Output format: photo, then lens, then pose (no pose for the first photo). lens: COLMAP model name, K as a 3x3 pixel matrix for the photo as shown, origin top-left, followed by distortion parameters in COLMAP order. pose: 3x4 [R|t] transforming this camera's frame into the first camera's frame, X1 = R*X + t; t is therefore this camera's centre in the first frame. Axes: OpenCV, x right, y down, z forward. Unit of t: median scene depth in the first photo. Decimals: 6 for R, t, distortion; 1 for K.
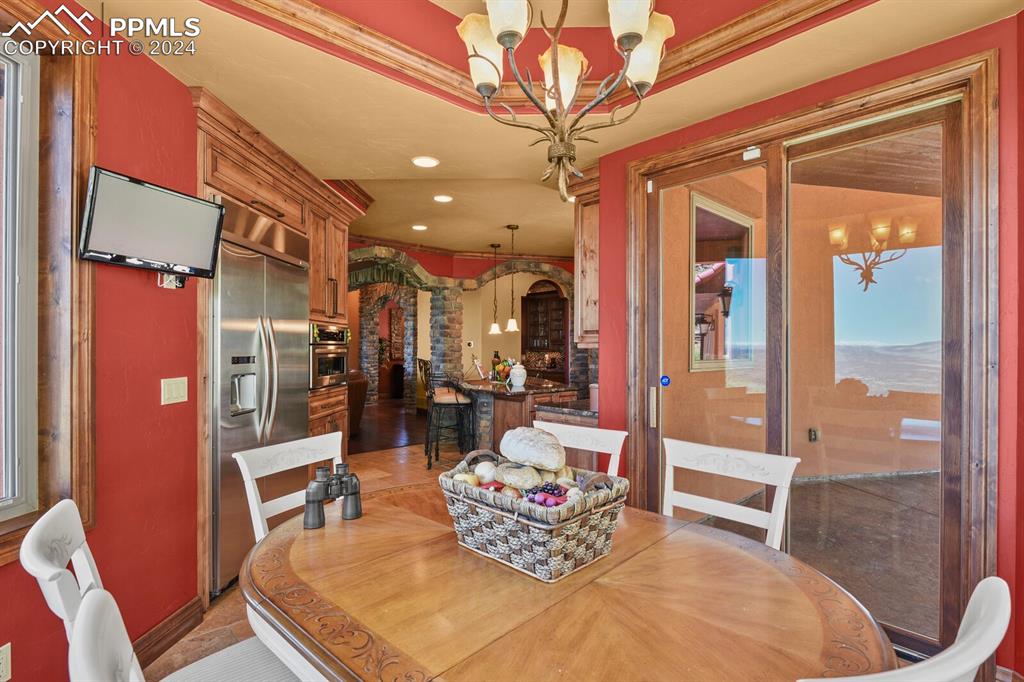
lens RADIAL K [[505.3, 0, 515.8], [0, 505.3, 339.0], [0, 0, 1]] dist [0.001142, -0.000192]
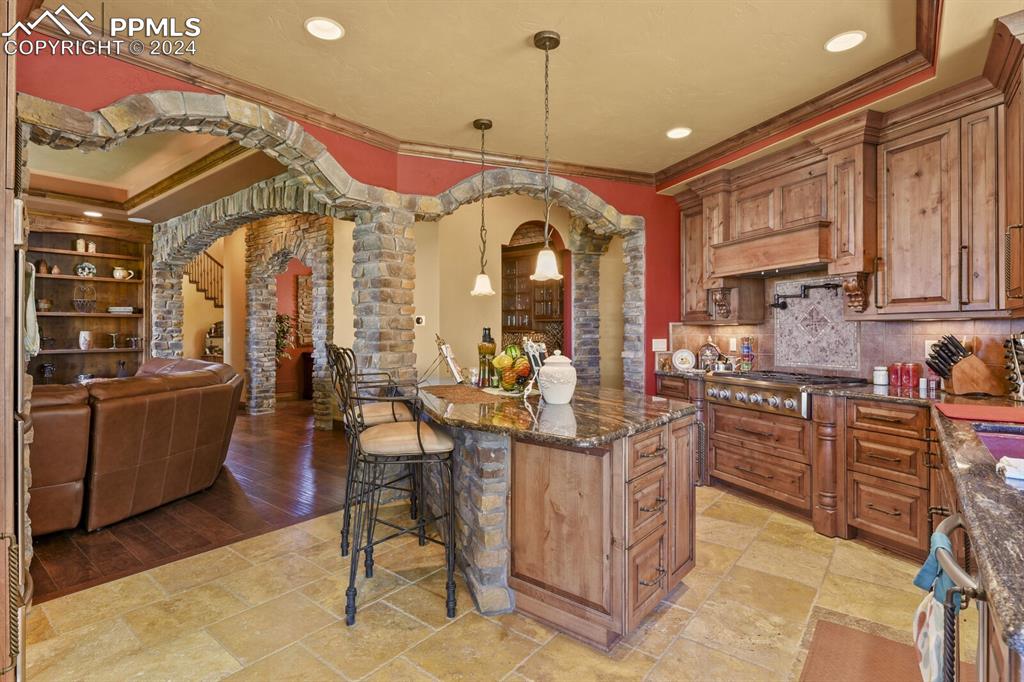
lens RADIAL K [[505.3, 0, 515.8], [0, 505.3, 339.0], [0, 0, 1]] dist [0.001142, -0.000192]
pose [[0.990210, 0.000288, 0.139583, -0.074416], [-0.004041, 0.999638, 0.026605, 0.019249], [-0.139525, -0.026909, 0.989853, 0.451801]]
